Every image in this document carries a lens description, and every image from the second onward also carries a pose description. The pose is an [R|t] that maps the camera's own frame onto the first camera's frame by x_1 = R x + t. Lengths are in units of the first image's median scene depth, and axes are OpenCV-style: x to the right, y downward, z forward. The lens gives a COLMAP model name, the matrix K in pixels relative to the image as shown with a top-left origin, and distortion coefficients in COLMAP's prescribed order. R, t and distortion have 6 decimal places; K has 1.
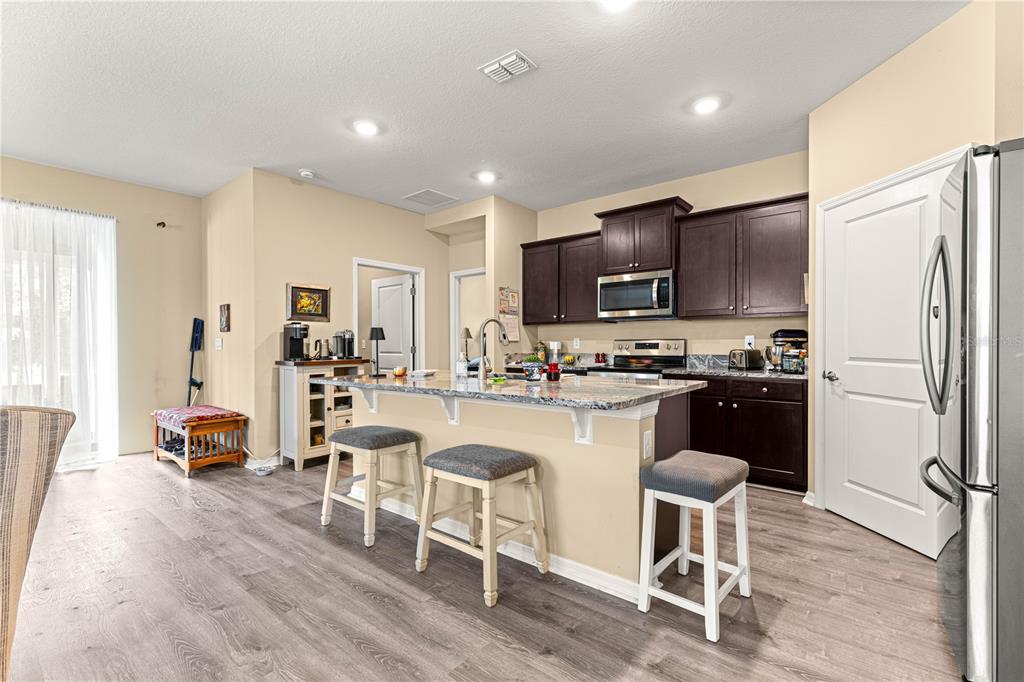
lens RADIAL K [[458.5, 0, 512.8], [0, 458.5, 349.0], [0, 0, 1]] dist [0.003602, 0.000432]
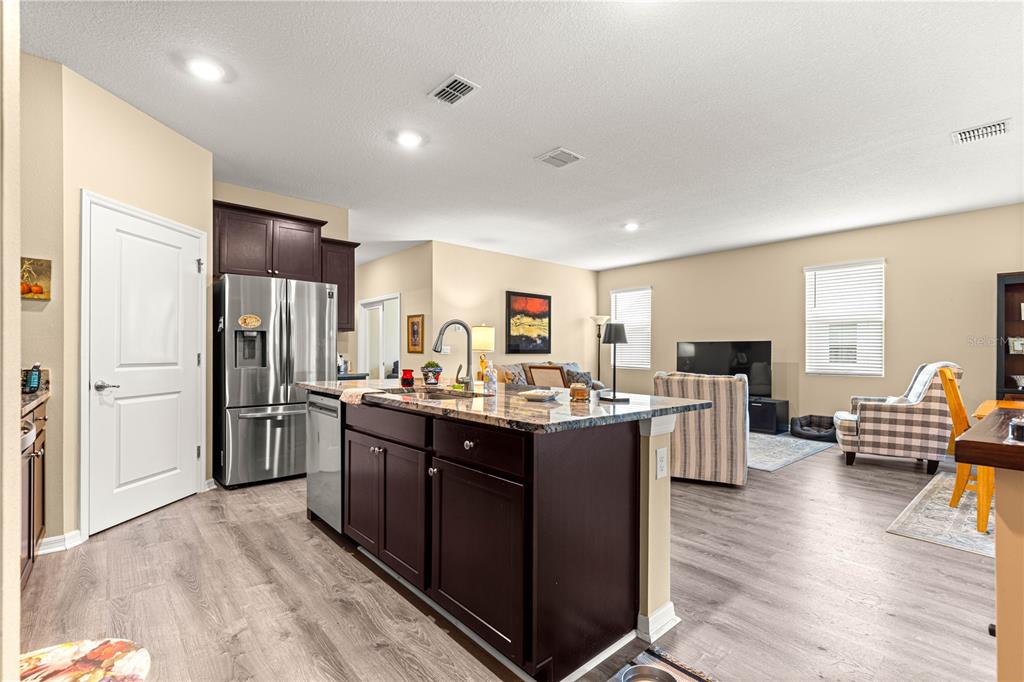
lens RADIAL K [[458.5, 0, 512.8], [0, 458.5, 349.0], [0, 0, 1]] dist [0.003602, 0.000432]
pose [[-0.988376, 0.002526, 0.152010, -0.305822], [0.002531, 0.999997, -0.000163, -0.014602], [-0.152010, 0.000223, -0.988379, 2.000670]]
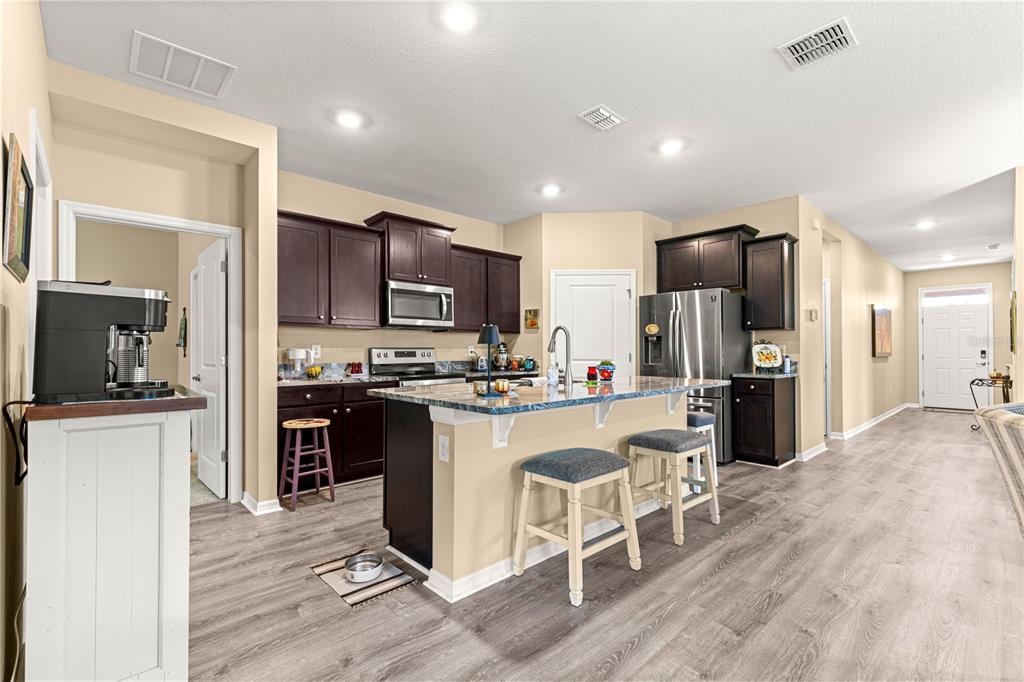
lens RADIAL K [[458.5, 0, 512.8], [0, 458.5, 349.0], [0, 0, 1]] dist [0.003602, 0.000432]
pose [[0.135295, 0.011926, 0.990734, -1.191663], [0.011253, 0.999845, -0.013573, -0.002148], [-0.990741, 0.012985, 0.135140, 1.053472]]
